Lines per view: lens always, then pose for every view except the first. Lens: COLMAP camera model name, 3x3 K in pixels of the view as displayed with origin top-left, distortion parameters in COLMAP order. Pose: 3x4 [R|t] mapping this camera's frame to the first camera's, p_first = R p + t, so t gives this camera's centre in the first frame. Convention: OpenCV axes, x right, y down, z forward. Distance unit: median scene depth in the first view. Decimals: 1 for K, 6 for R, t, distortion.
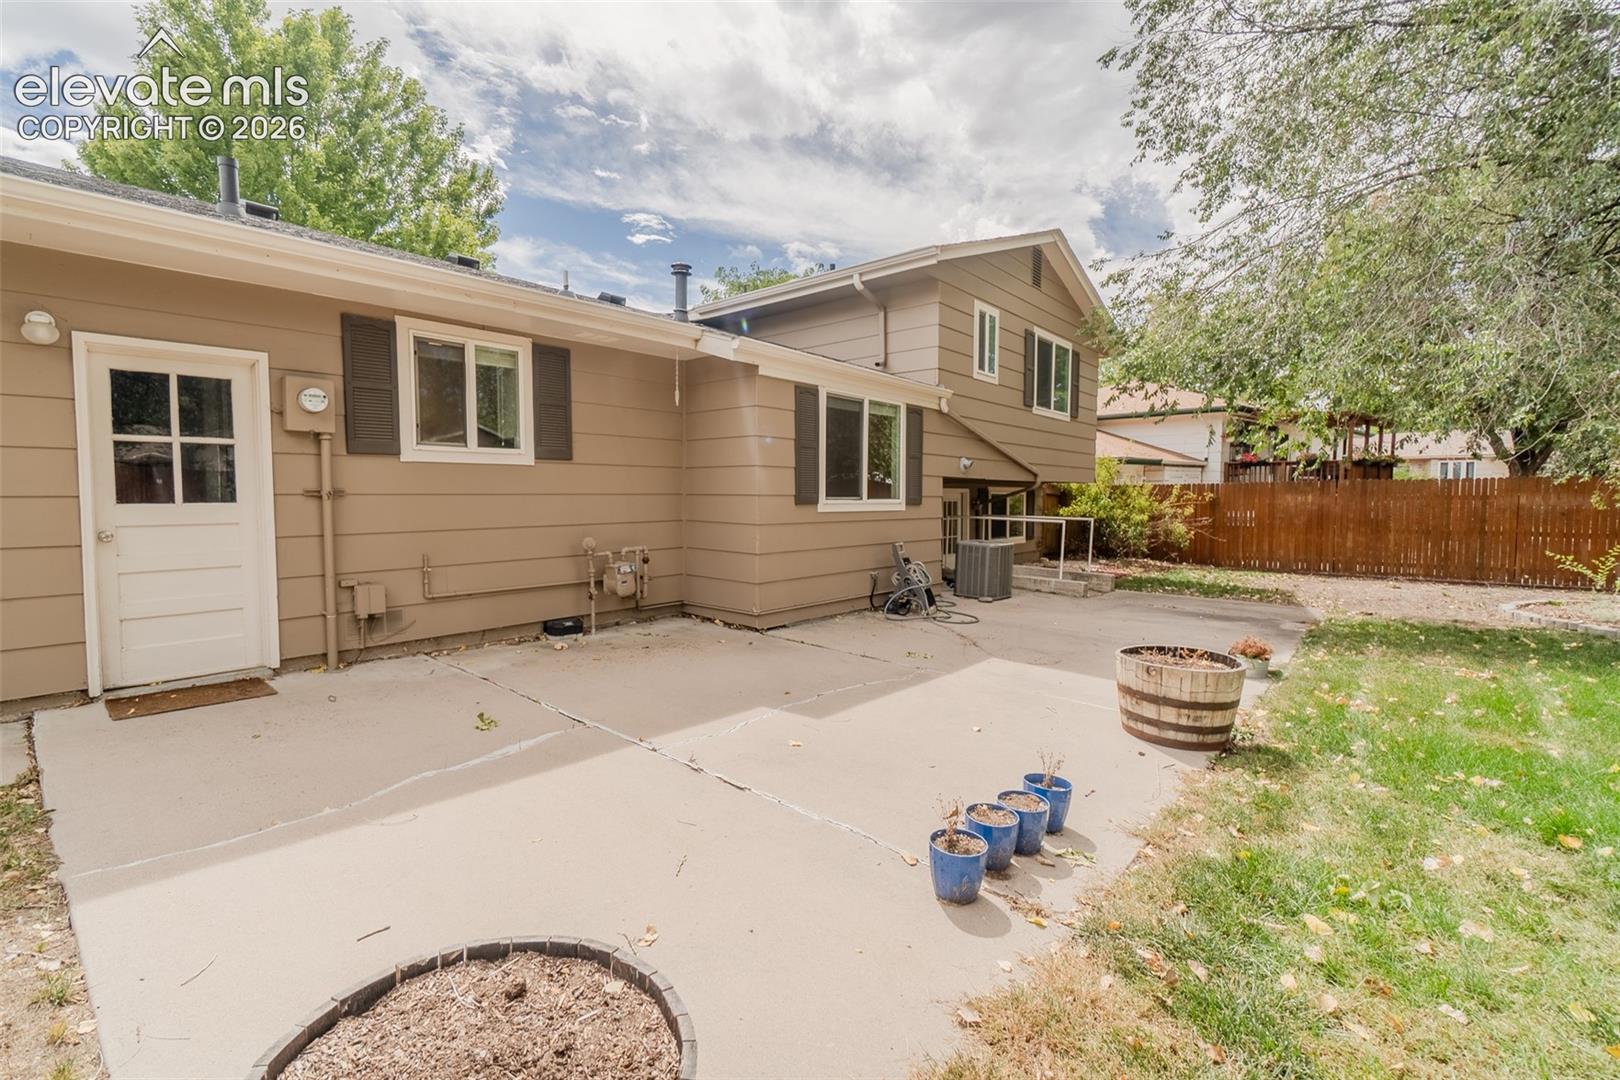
lens RADIAL K [[701.3, 0, 795.6], [0, 701.3, 531.0], [0, 0, 1]] dist [-0.010067, 0.005758]
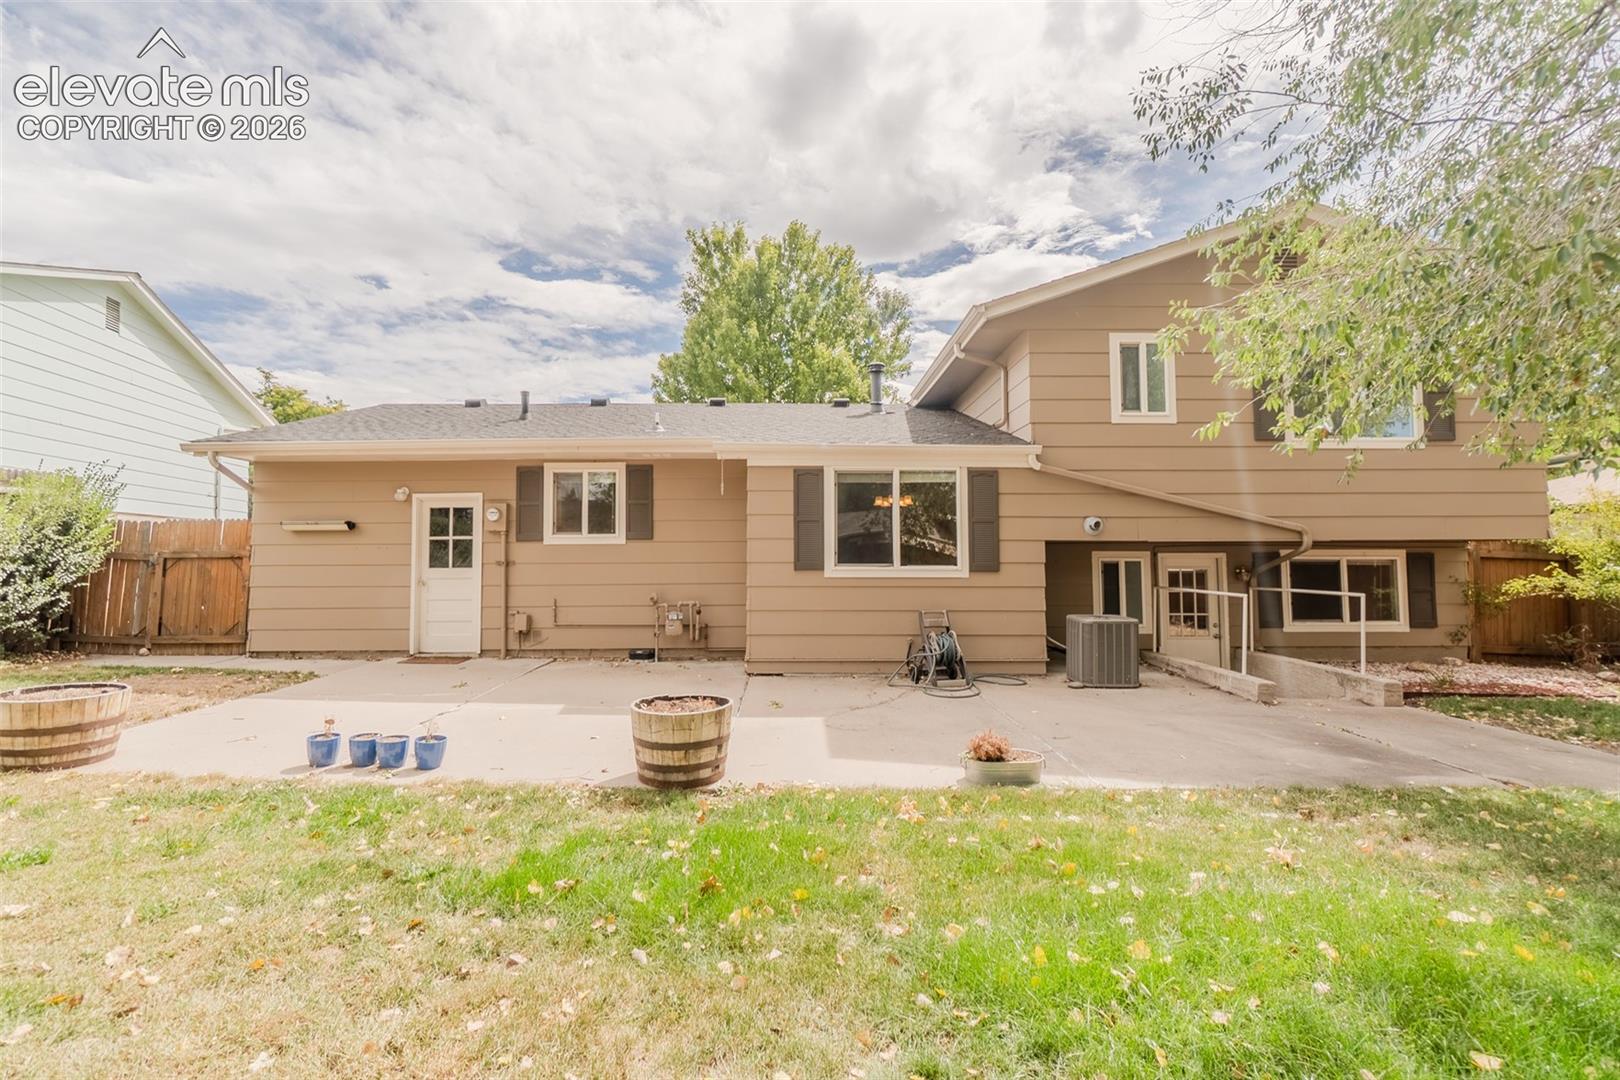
lens RADIAL K [[701.3, 0, 795.6], [0, 701.3, 531.0], [0, 0, 1]] dist [-0.010067, 0.005758]
pose [[0.668572, -0.046912, -0.742167, 0.973174], [-0.035219, 0.994891, -0.094613, 0.008750], [0.742813, 0.089394, 0.663504, 0.253864]]
